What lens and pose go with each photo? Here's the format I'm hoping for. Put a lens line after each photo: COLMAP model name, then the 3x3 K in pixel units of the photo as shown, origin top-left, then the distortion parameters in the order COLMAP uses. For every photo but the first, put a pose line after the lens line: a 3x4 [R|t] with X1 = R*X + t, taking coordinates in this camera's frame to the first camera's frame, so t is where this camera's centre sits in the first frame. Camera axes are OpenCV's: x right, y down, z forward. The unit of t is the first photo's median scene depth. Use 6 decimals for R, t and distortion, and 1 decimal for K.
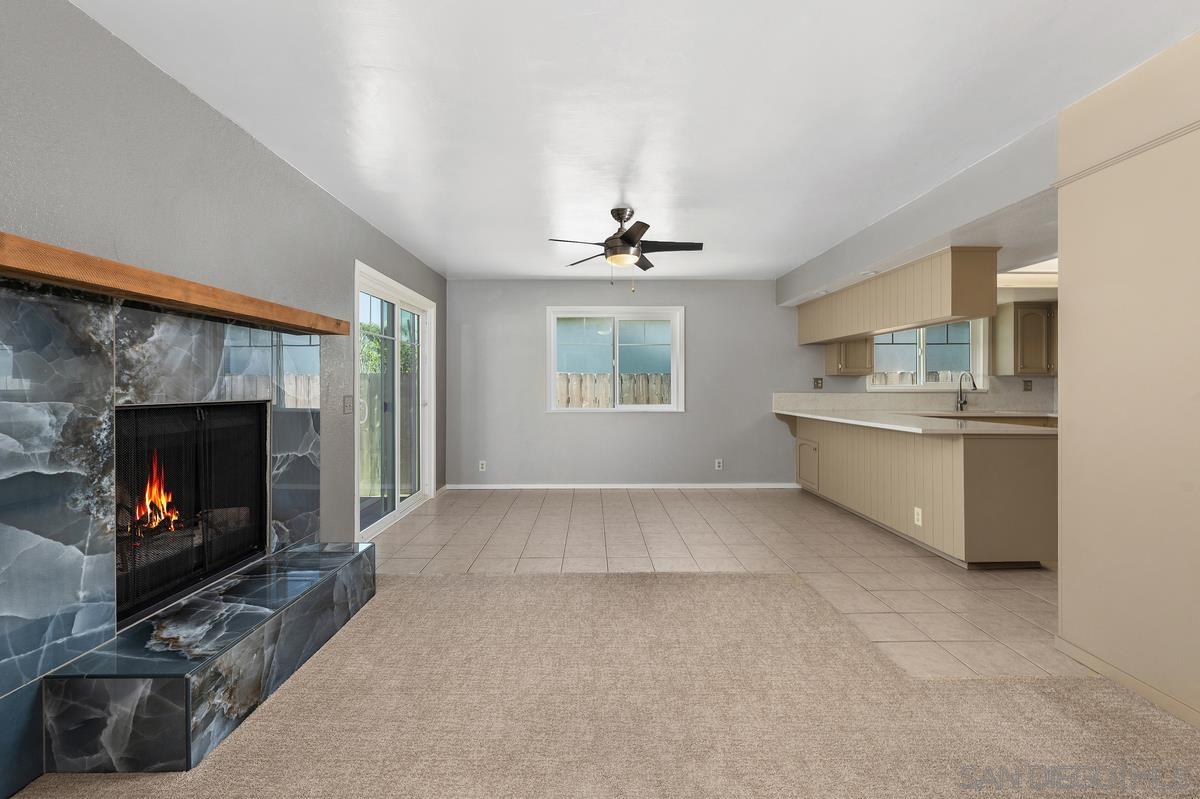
lens RADIAL K [[530.3, 0, 596.9], [0, 530.3, 389.4], [0, 0, 1]] dist [-0.001274, -0.000259]
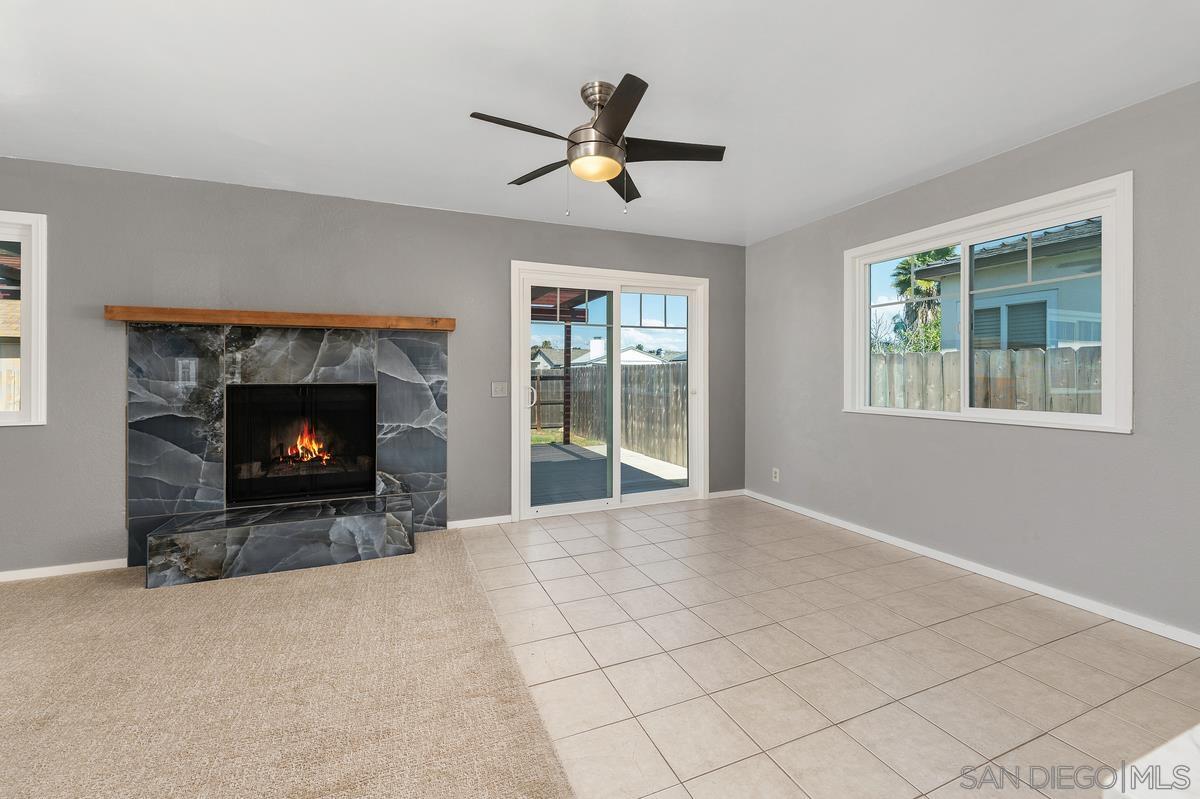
lens RADIAL K [[495.5, 0, 597.9], [0, 495.5, 376.5], [0, 0, 1]] dist [0.000038, -0.000120]
pose [[0.366679, 0.002336, -0.930345, 1.163401], [-0.002843, 0.999995, 0.001390, -0.002234], [0.930343, 0.002135, 0.366684, 1.562185]]
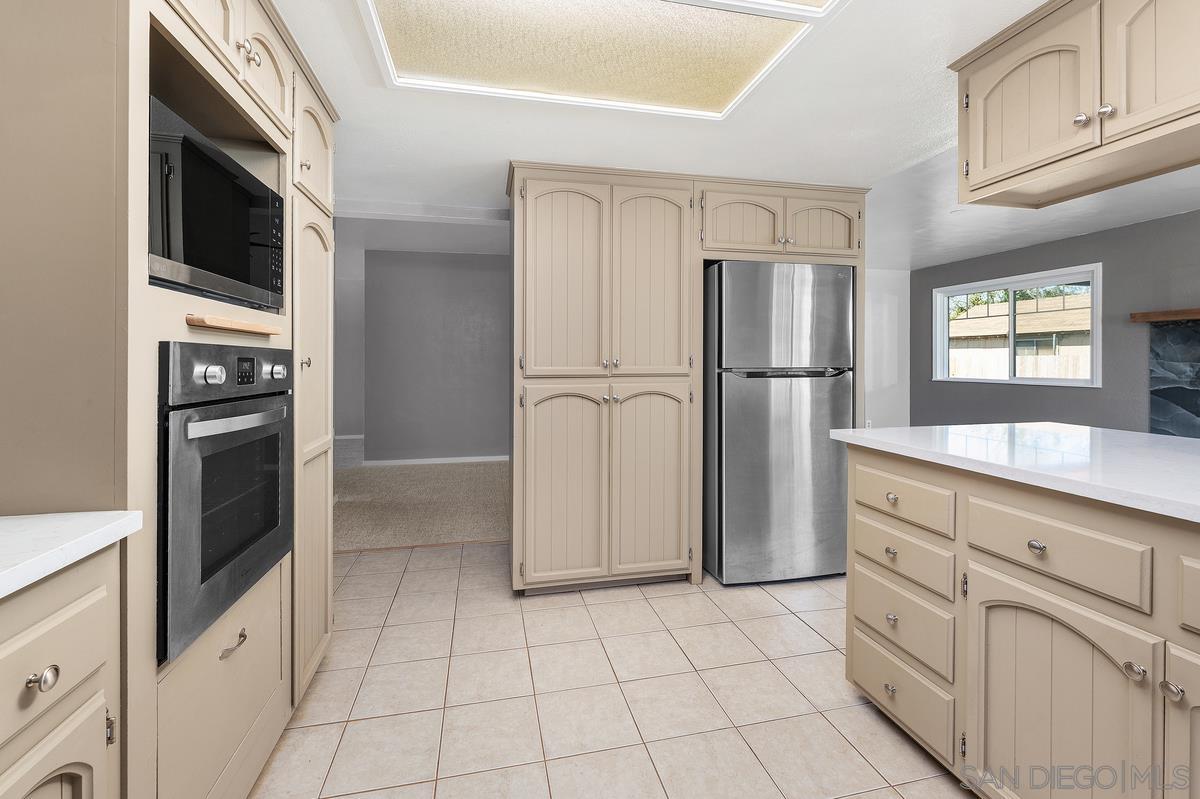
lens RADIAL K [[508.6, 0, 594.9], [0, 508.6, 359.4], [0, 0, 1]] dist [-0.000954, -0.000142]
pose [[-0.979443, -0.000073, -0.201719, 2.214973], [-0.000801, 0.999993, 0.003525, -0.000101], [0.201717, 0.003614, -0.979437, 2.588562]]
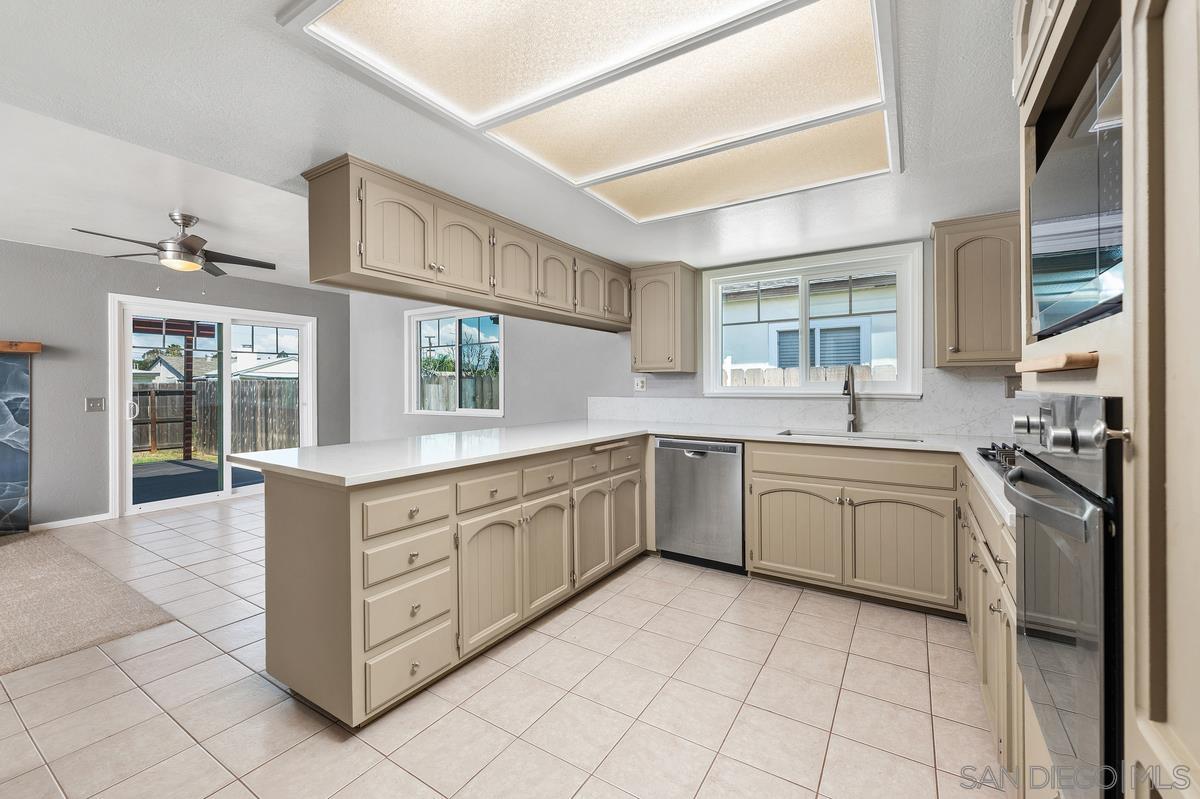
lens RADIAL K [[488.9, 0, 602.4], [0, 488.9, 387.2], [0, 0, 1]] dist [0.000087, -0.003462]
pose [[0.837103, -0.002374, -0.547040, 2.427005], [0.000901, 0.999995, -0.002962, -0.019329], [0.547045, 0.001986, 0.837101, 1.311596]]
